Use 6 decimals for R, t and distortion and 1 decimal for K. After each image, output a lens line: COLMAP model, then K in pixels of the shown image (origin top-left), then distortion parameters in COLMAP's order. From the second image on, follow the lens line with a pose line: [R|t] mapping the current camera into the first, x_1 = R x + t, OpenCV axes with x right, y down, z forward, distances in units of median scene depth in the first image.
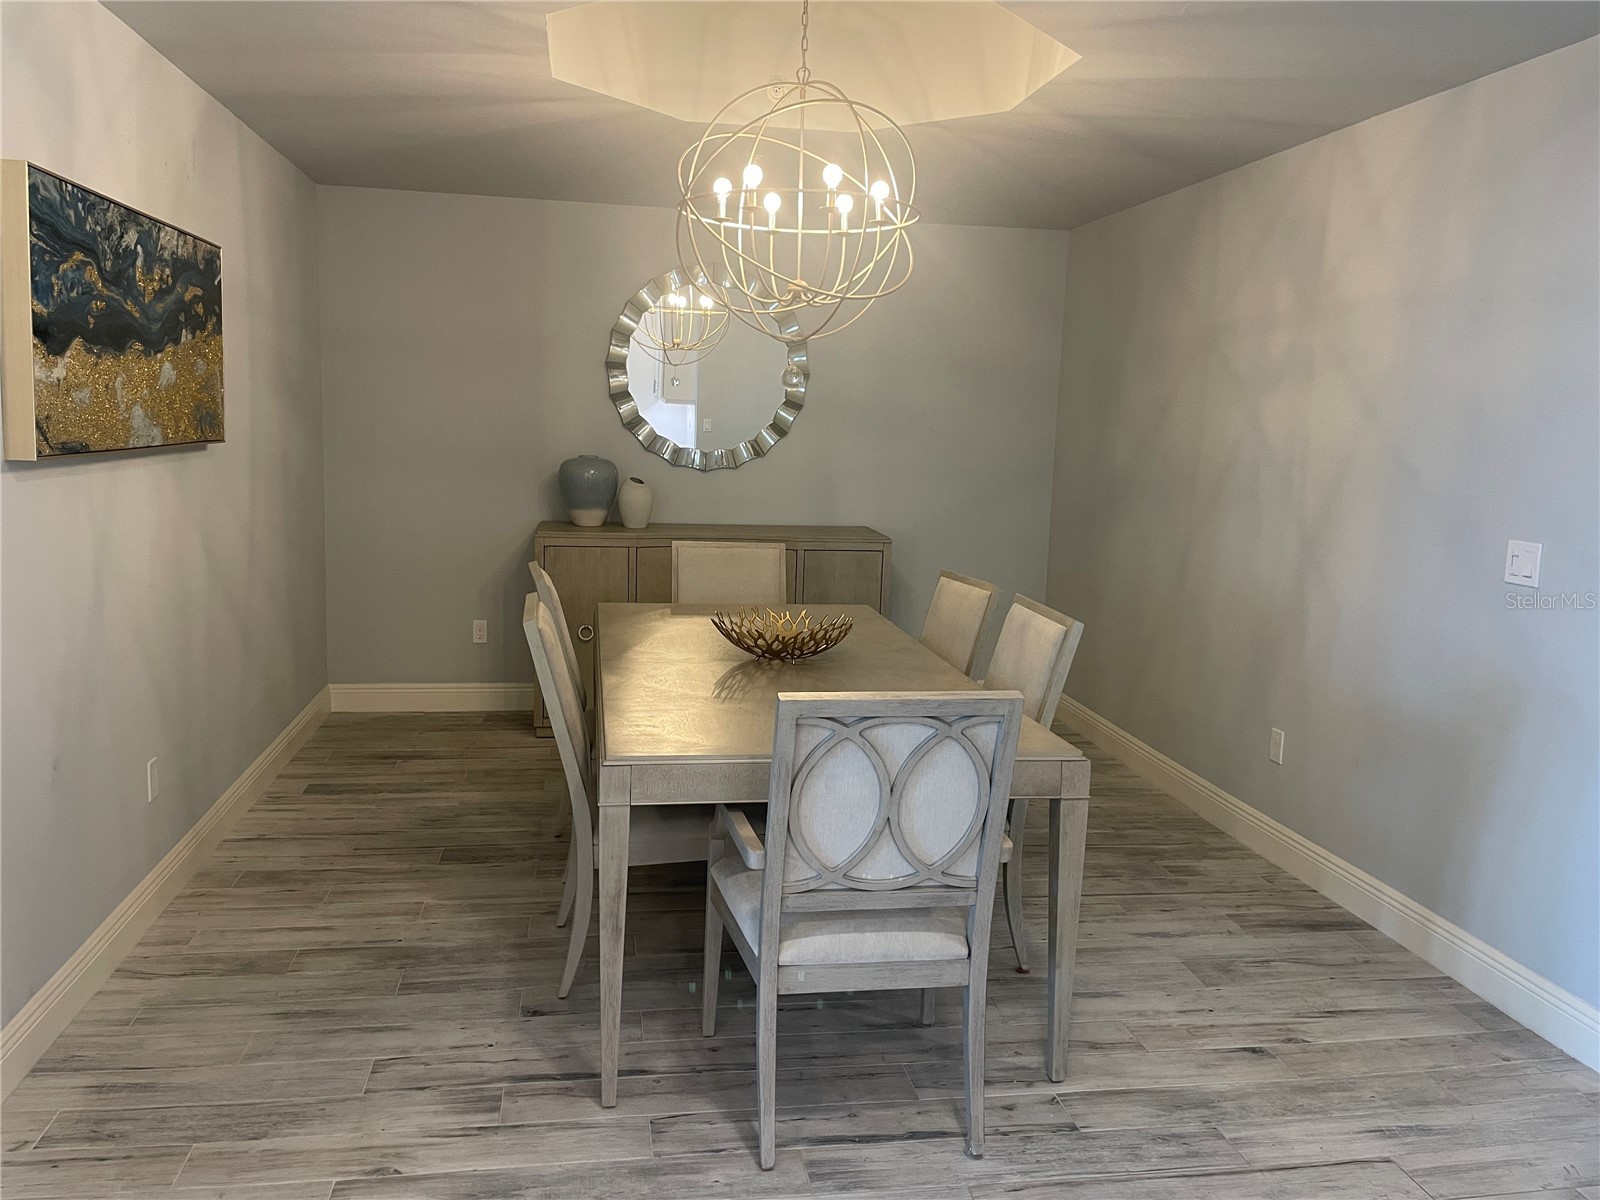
lens RADIAL K [[1208.2, 0, 800.0], [0, 1208.2, 600.0], [0, 0, 1]] dist [0.113325, -0.155240]
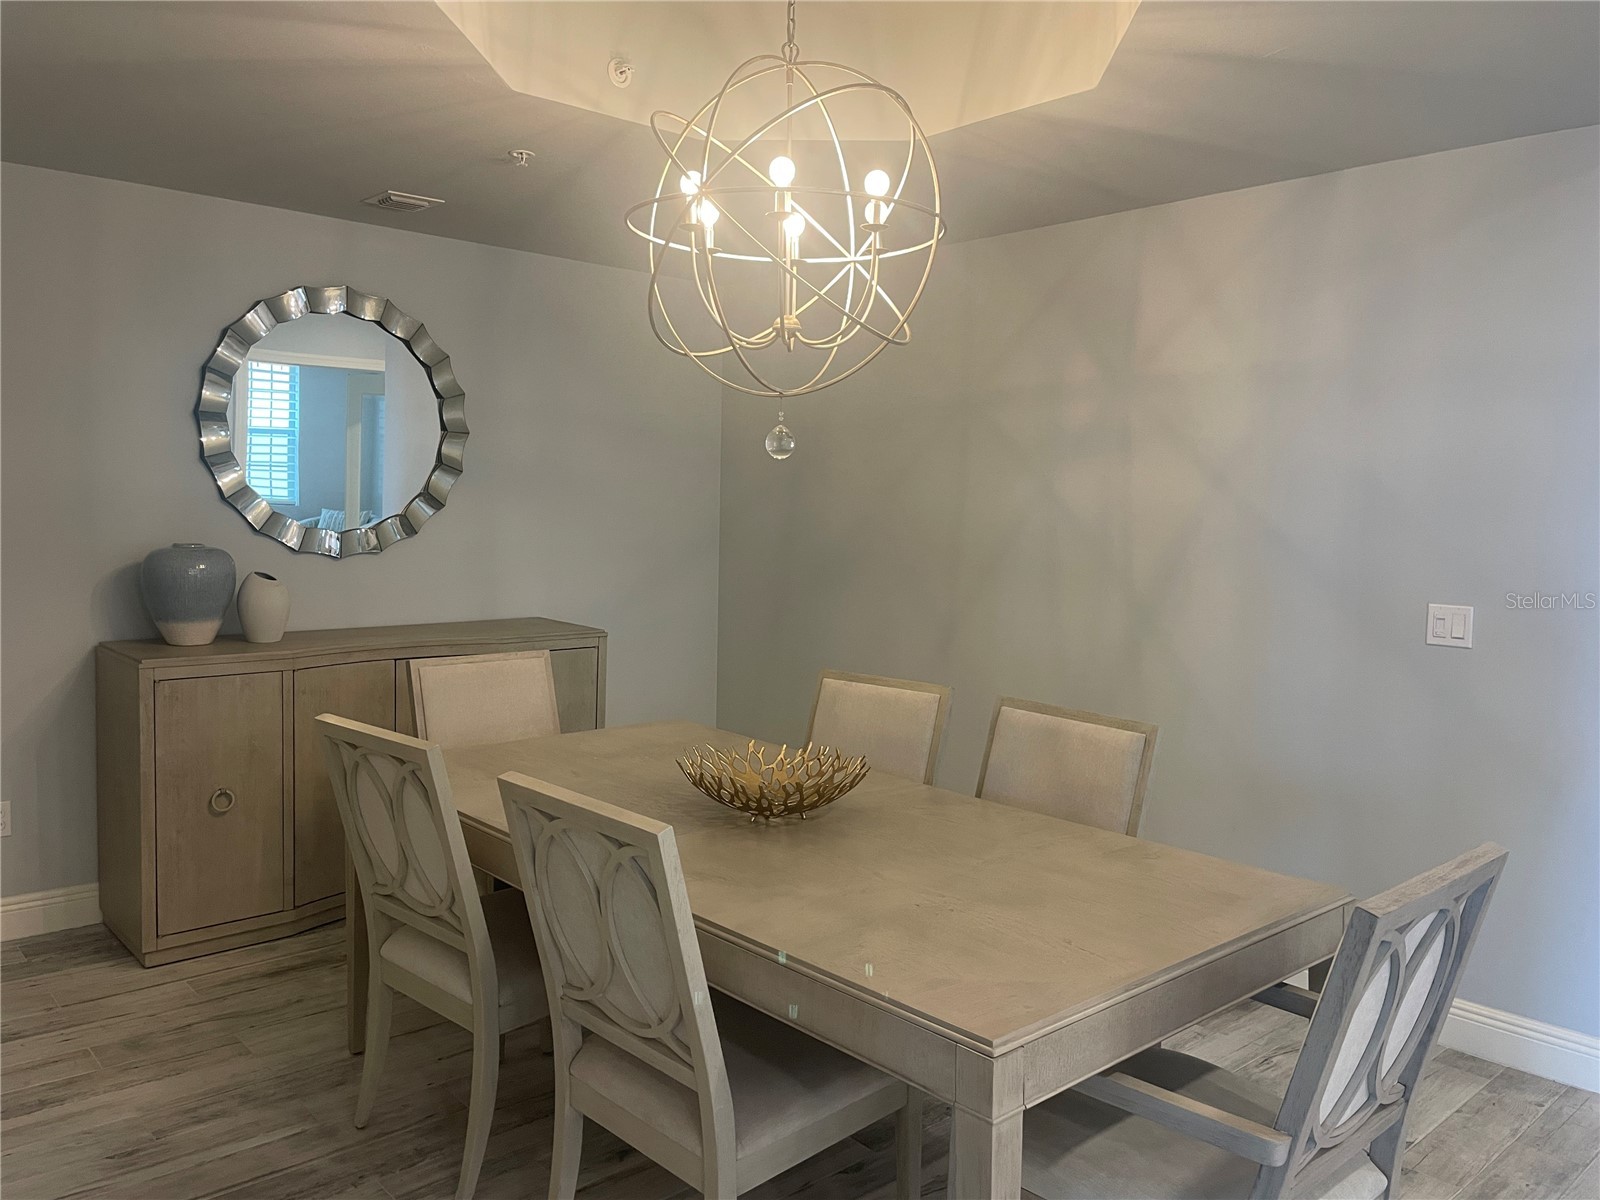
lens RADIAL K [[1208.2, 0, 800.0], [0, 1208.2, 600.0], [0, 0, 1]] dist [0.113325, -0.155240]
pose [[0.847942, -0.057435, 0.526968, -0.338817], [0.083130, 0.996220, -0.025185, -0.054293], [-0.523530, 0.065163, 0.849512, 0.297838]]
